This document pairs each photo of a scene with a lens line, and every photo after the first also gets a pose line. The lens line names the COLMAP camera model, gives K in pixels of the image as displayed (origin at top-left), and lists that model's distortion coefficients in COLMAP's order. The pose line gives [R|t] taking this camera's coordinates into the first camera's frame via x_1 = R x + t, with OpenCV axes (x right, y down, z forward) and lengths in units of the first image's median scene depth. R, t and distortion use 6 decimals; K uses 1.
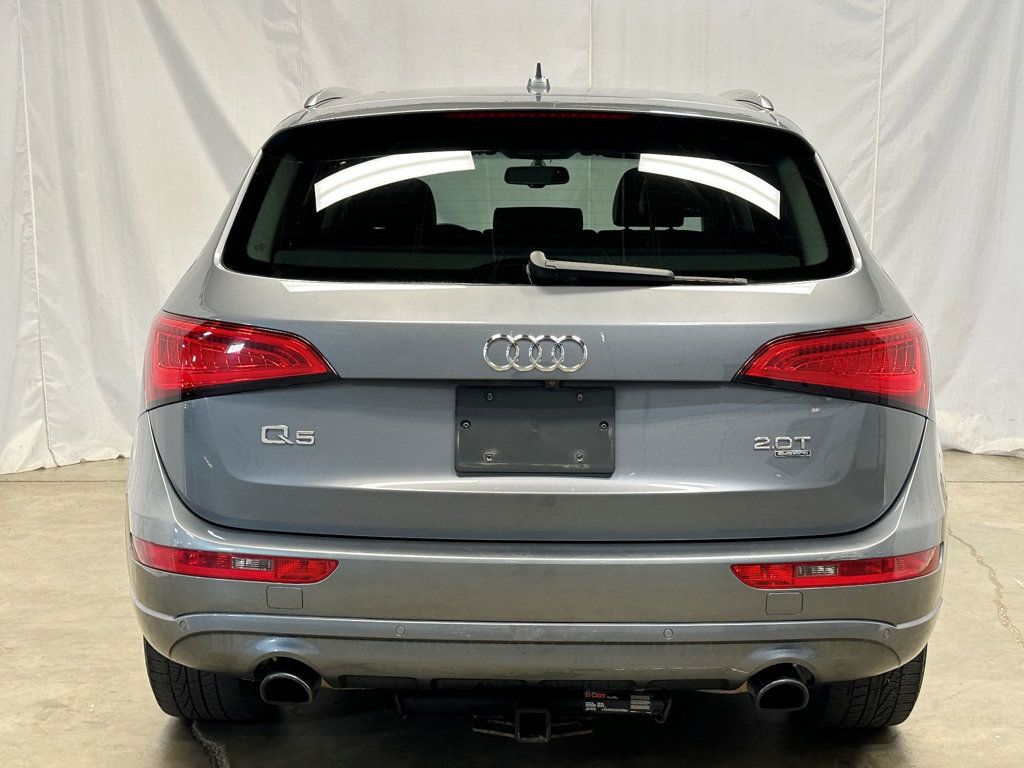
lens RADIAL K [[1350.8, 0, 512.0], [0, 1350.8, 384.0], [0, 0, 1]] dist [0.180701, -0.336729]
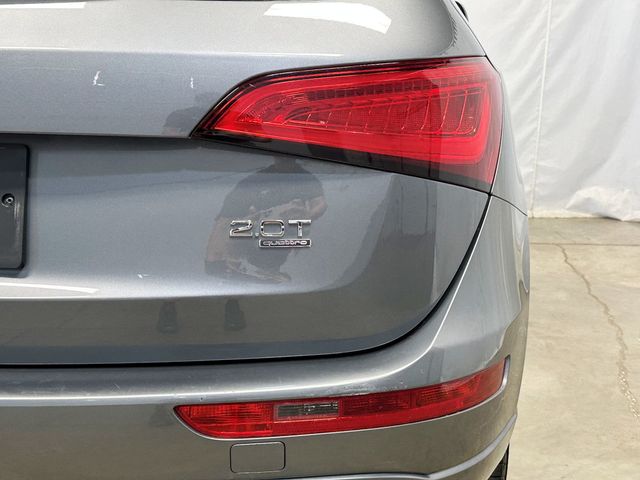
lens RADIAL K [[844.2, 0, 320.0], [0, 844.2, 240.0], [0, 0, 1]] dist [0.180701, -0.336729]
pose [[0.999230, 0.014767, -0.036350, 0.218248], [-0.011603, 0.996247, 0.085780, 0.010436], [0.037480, -0.085292, 0.995651, 0.510726]]
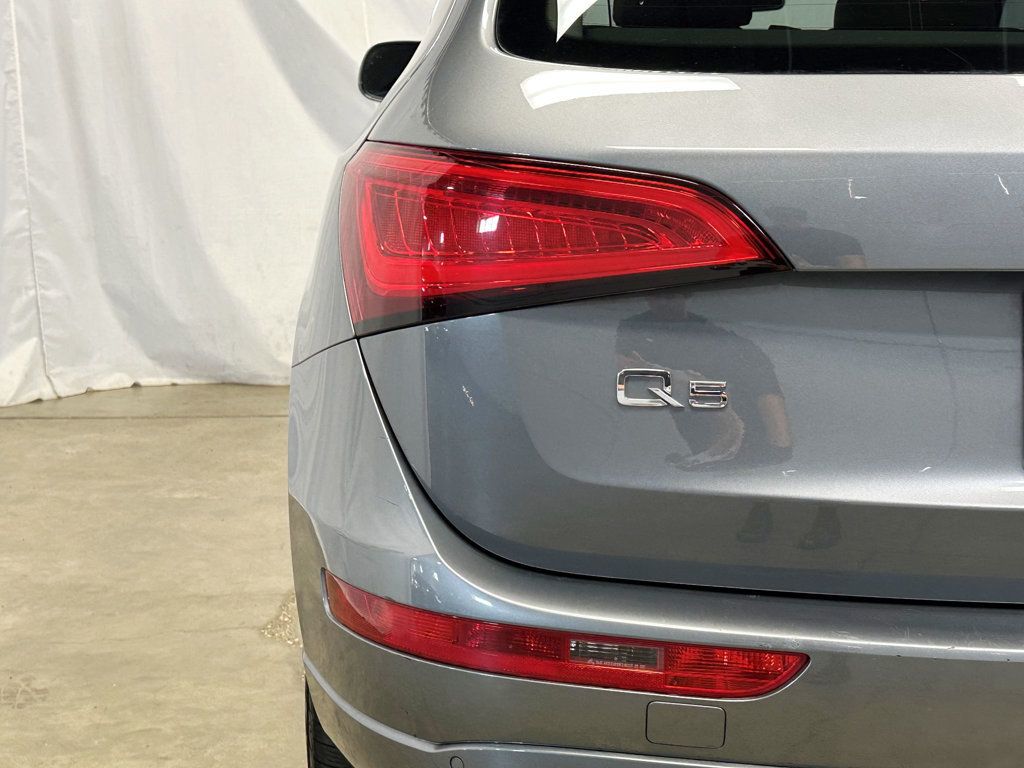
lens RADIAL K [[1350.8, 0, 512.0], [0, 1350.8, 384.0], [0, 0, 1]] dist [0.180701, -0.336729]
pose [[0.999467, -0.002804, 0.032534, -0.219056], [0.000693, 0.997905, 0.064689, 0.003571], [-0.032647, -0.064632, 0.997375, 0.470037]]
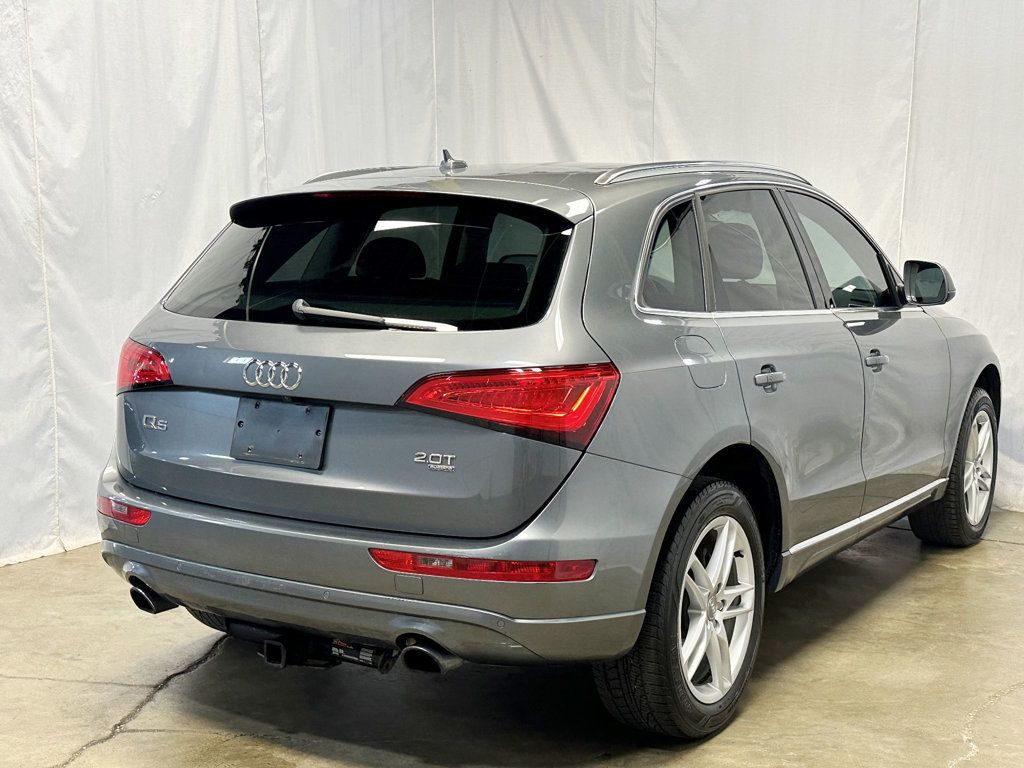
lens RADIAL K [[1342.5, 0, 511.8], [0, 1342.5, 407.6], [0, 0, 1]] dist [0.178932, -0.022498]
pose [[0.851185, 0.072665, -0.519811, 0.814734], [-0.077129, 0.996936, 0.013065, -0.022934], [0.519168, 0.028972, 0.854181, -0.017483]]
